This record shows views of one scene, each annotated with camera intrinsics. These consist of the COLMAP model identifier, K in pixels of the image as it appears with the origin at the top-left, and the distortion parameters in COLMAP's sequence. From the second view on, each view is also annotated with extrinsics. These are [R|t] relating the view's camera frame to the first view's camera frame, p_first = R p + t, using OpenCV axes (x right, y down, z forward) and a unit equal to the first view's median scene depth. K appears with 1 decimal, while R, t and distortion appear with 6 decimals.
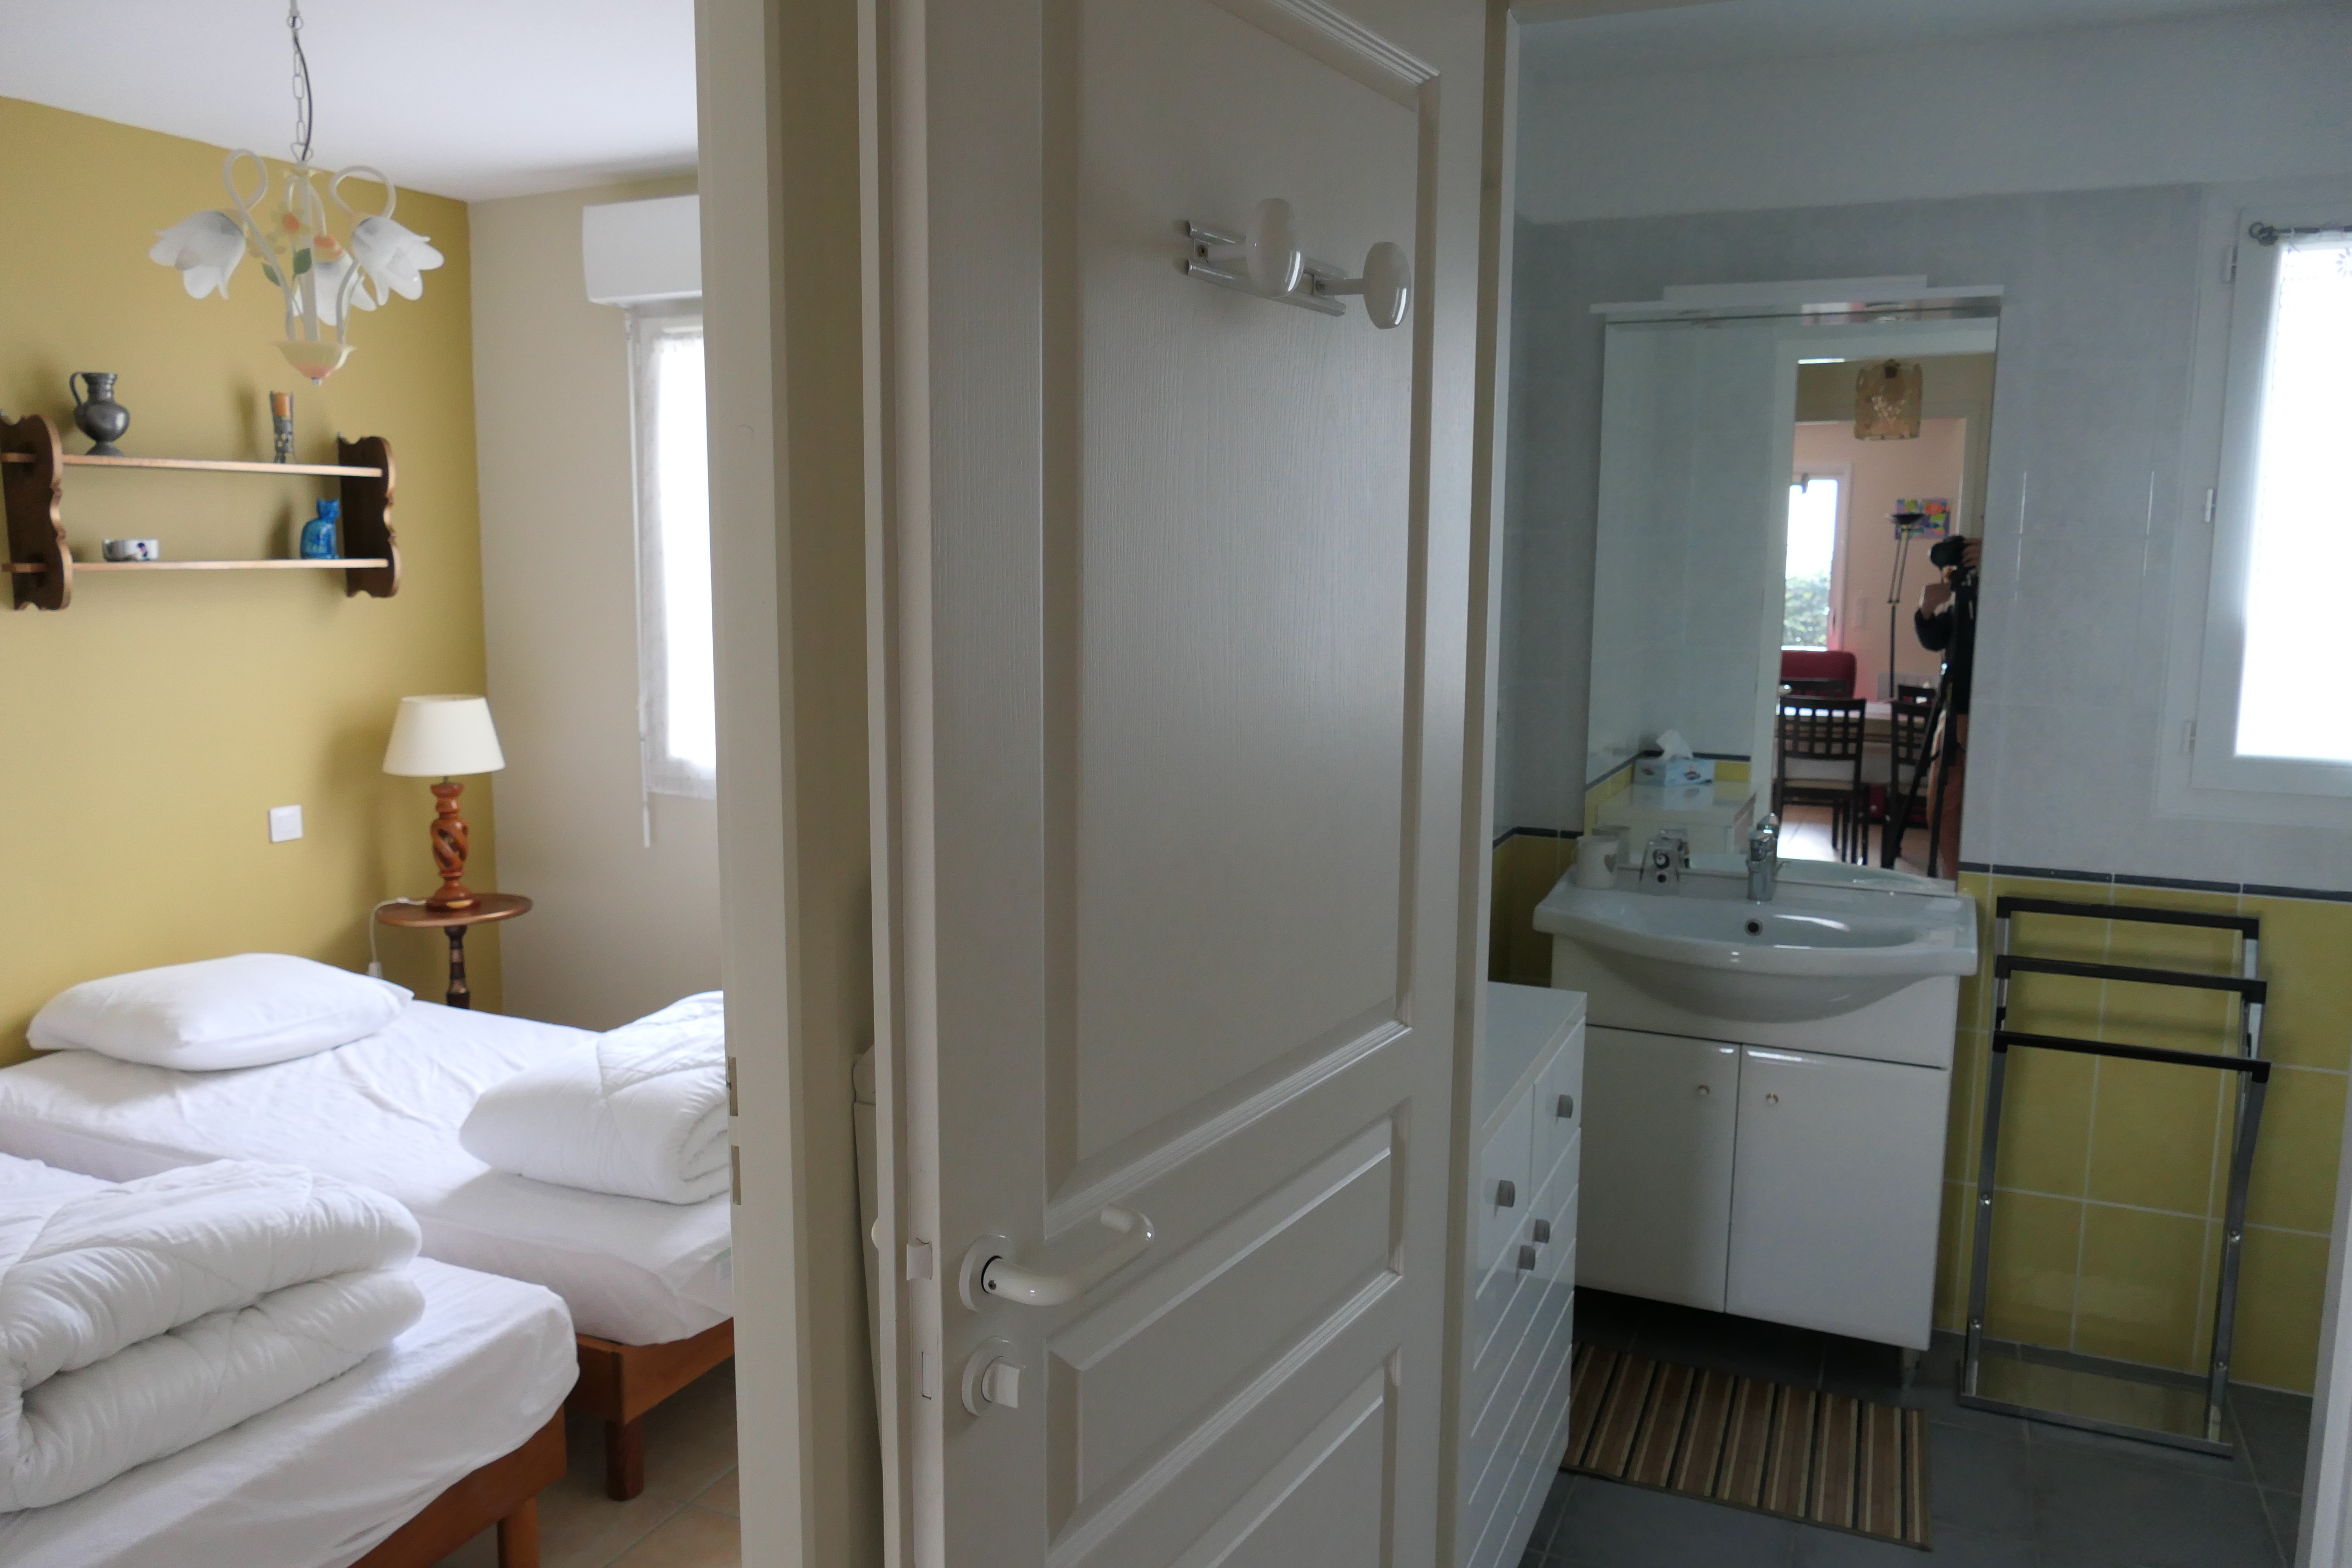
lens RADIAL K [[1689.1, 0, 1176.8], [0, 1689.1, 776.1], [0, 0, 1]] dist [-0.007486, -0.003805]
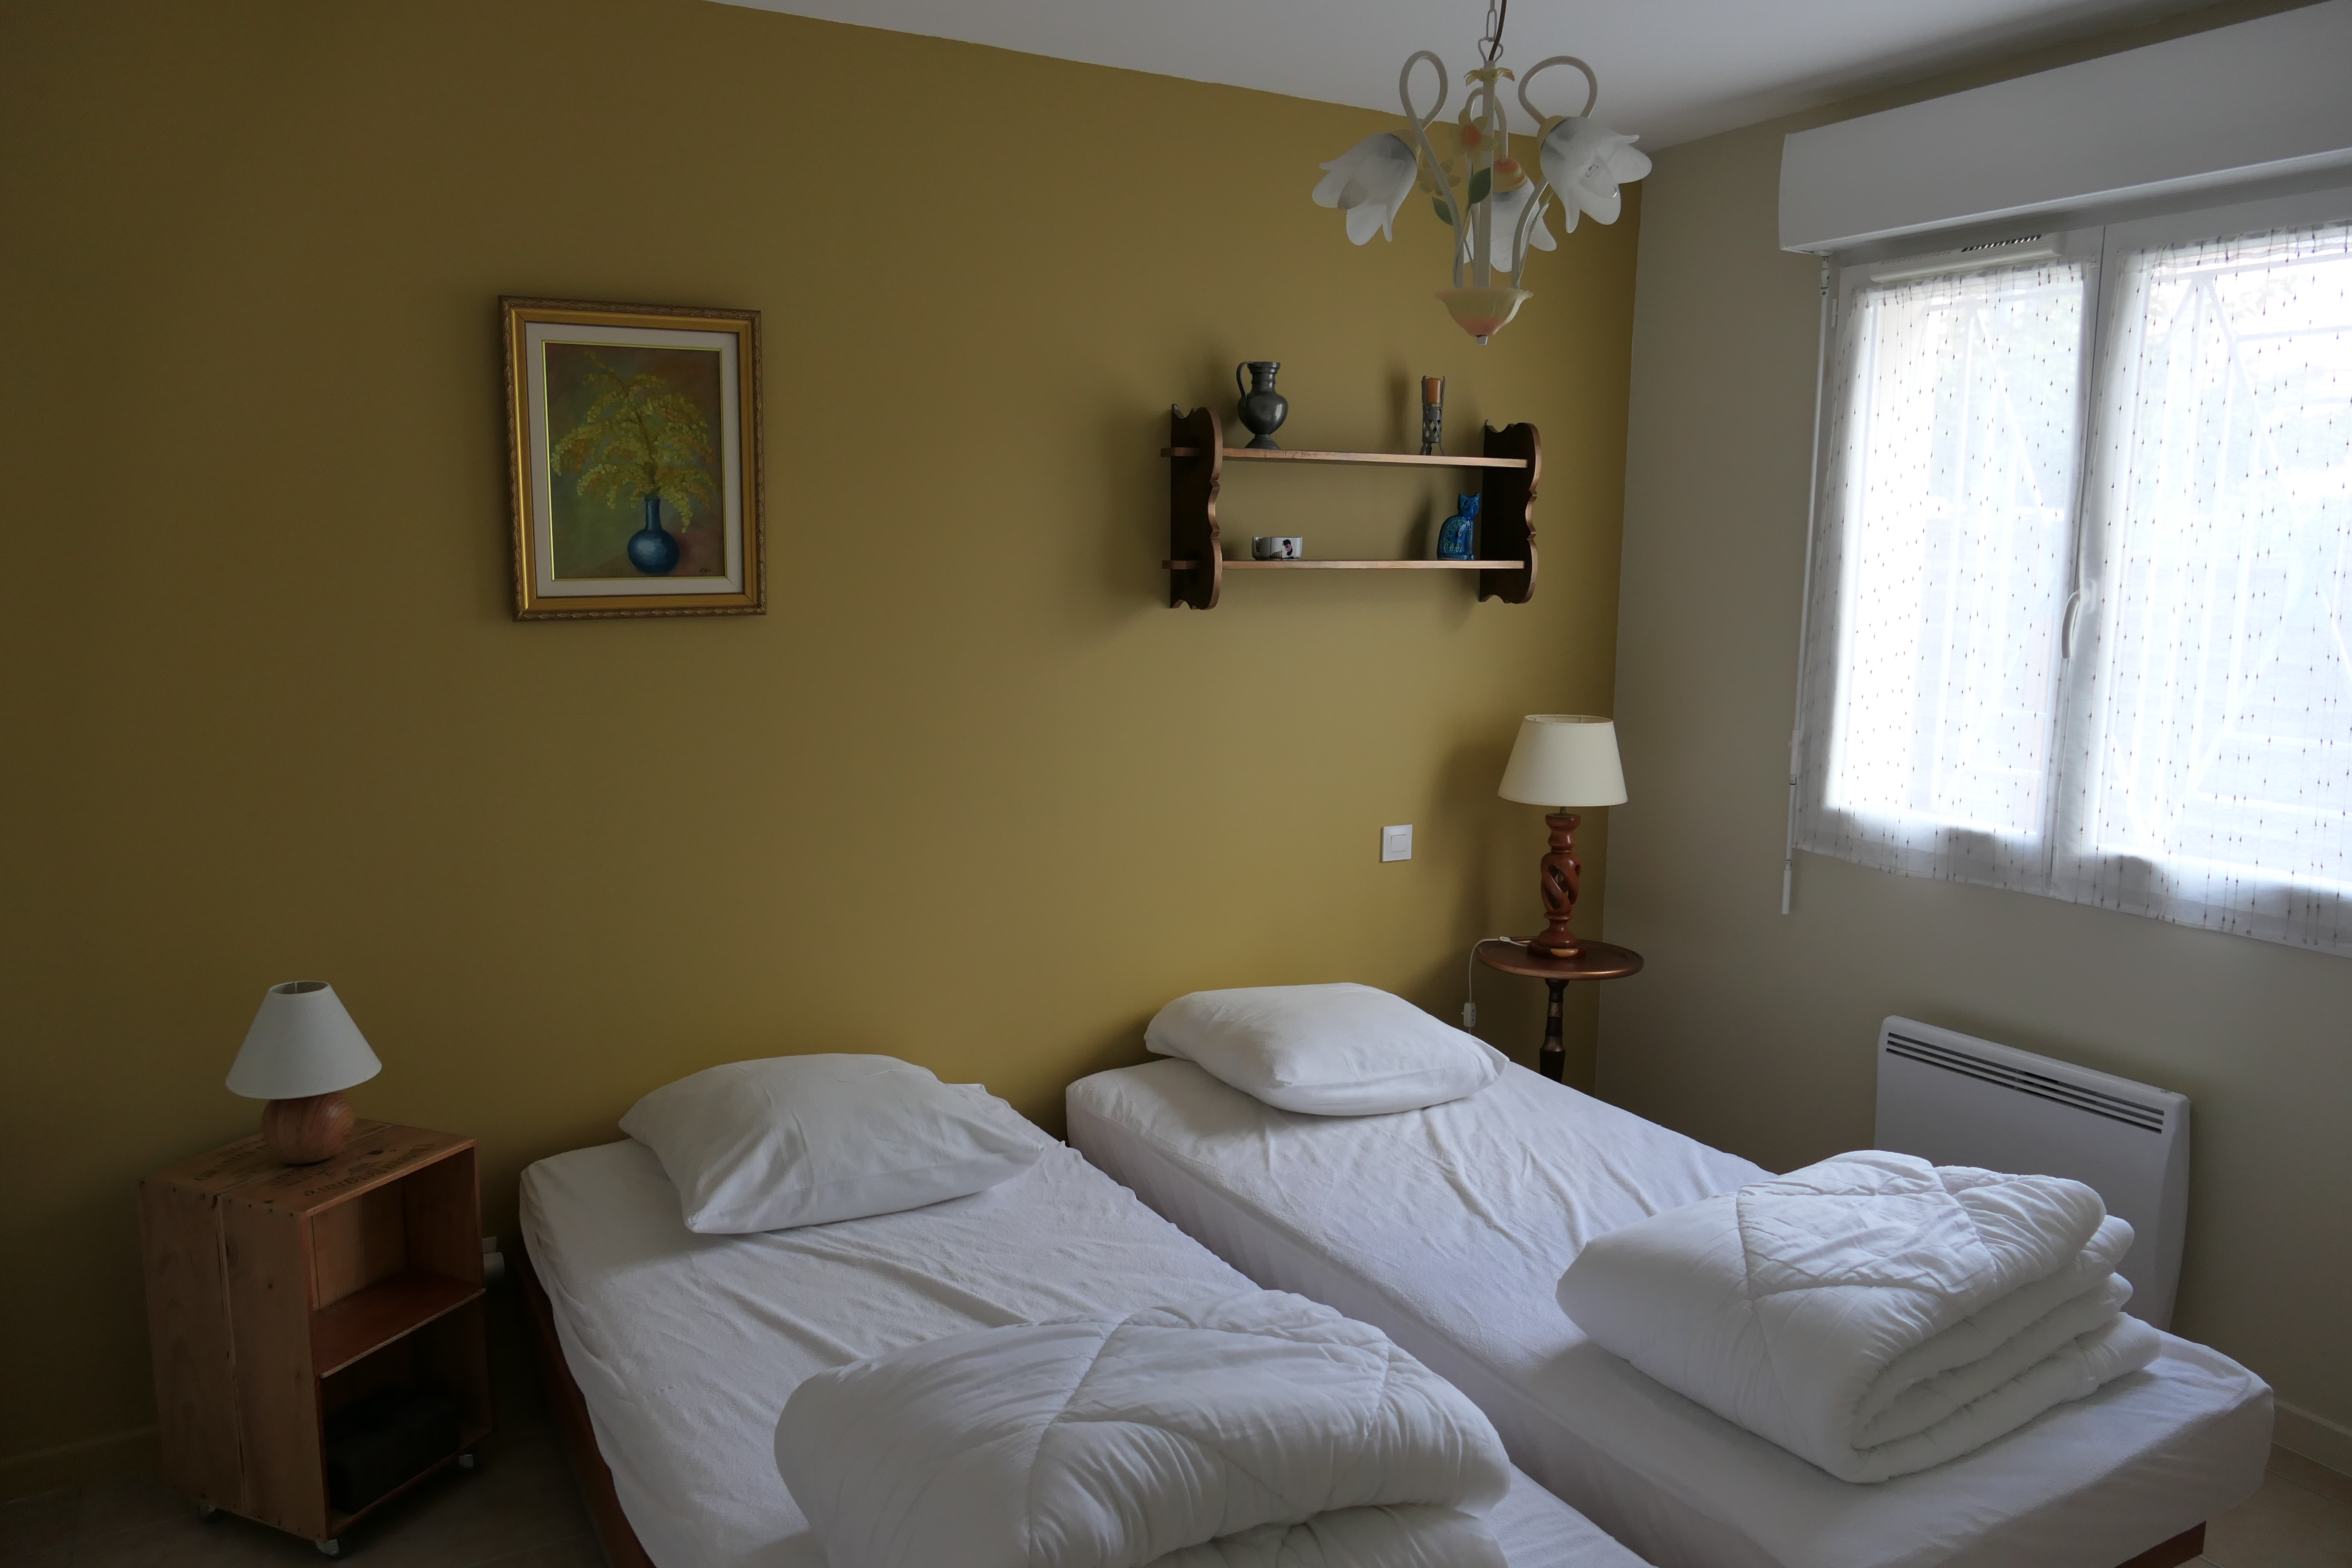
lens RADIAL K [[1689.1, 0, 1176.8], [0, 1689.1, 776.1], [0, 0, 1]] dist [-0.007486, -0.003805]
pose [[0.812563, 0.085432, -0.576579, -0.108108], [-0.085253, 0.995982, 0.027429, -0.027722], [0.576605, 0.026867, 0.816581, 0.194866]]
